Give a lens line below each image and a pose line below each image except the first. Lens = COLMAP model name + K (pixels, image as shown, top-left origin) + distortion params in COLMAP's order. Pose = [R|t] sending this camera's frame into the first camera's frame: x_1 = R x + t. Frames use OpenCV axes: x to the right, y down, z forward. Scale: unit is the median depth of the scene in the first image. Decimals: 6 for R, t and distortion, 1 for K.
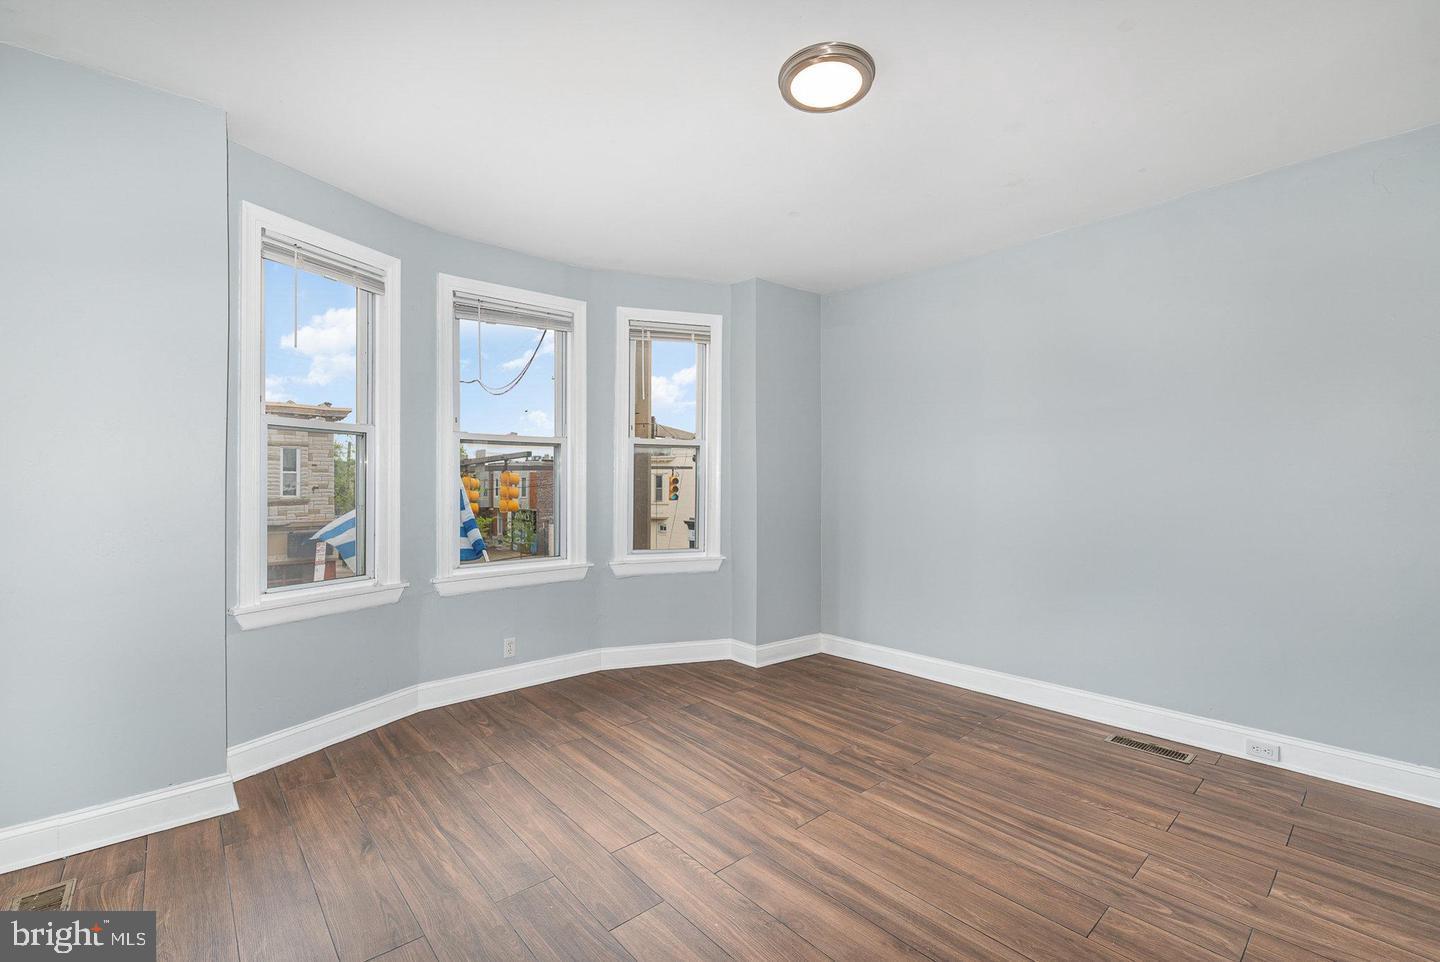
lens RADIAL K [[618.9, 0, 720.0], [0, 618.9, 481.0], [0, 0, 1]] dist [-0.000021, 0.000076]
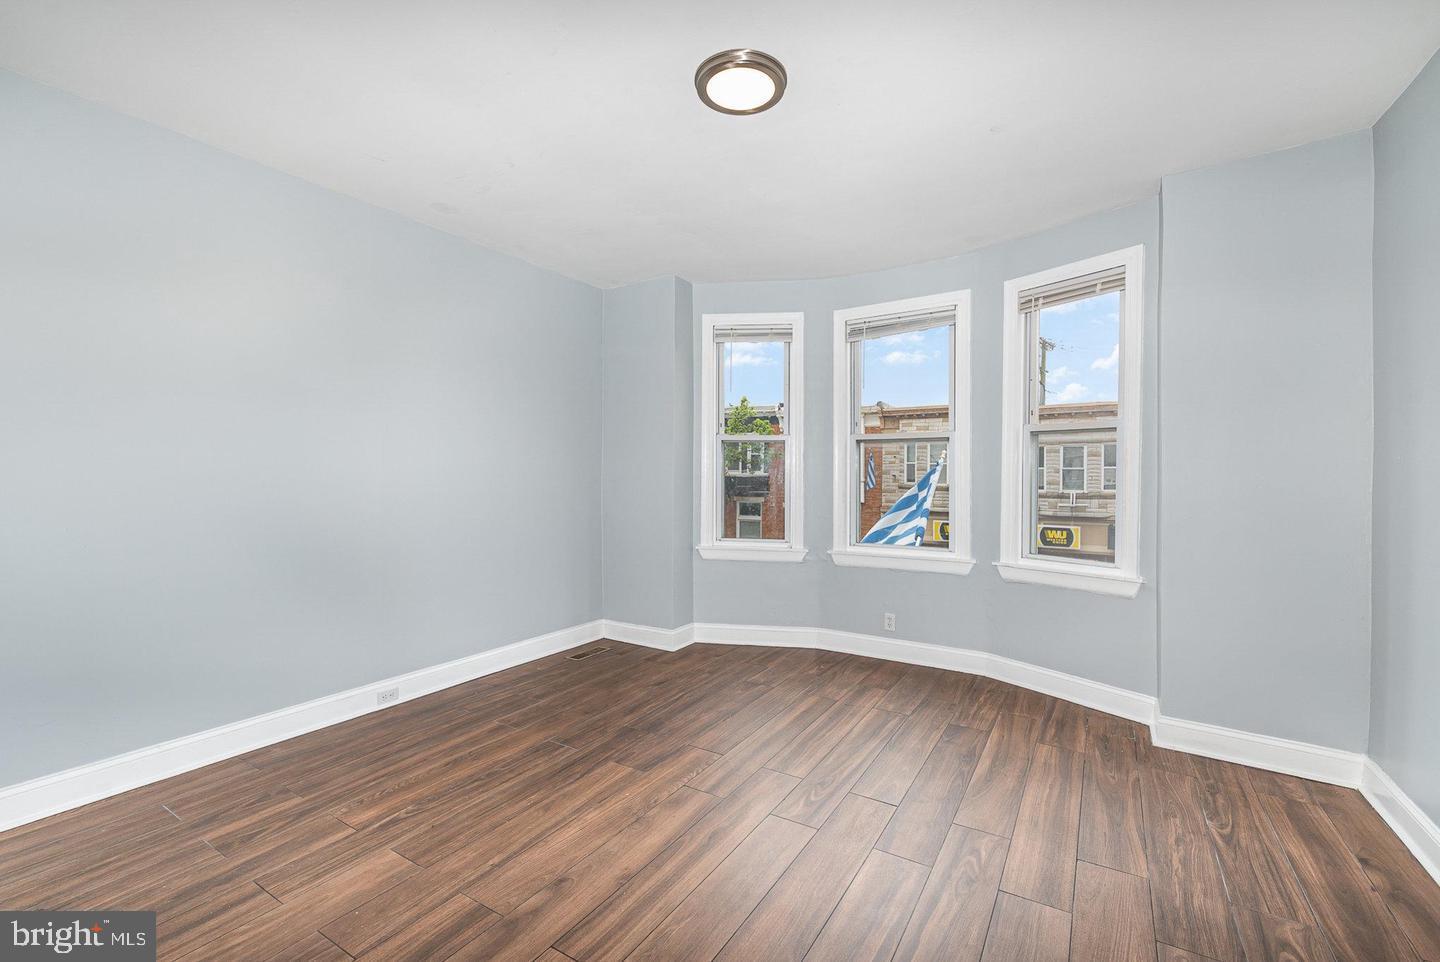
lens RADIAL K [[618.9, 0, 720.0], [0, 618.9, 481.0], [0, 0, 1]] dist [-0.000021, 0.000076]
pose [[0.285636, 0.009187, -0.958294, 0.801336], [-0.001879, 0.999957, 0.009026, 0.002468], [0.958336, -0.000777, 0.285641, 0.469390]]
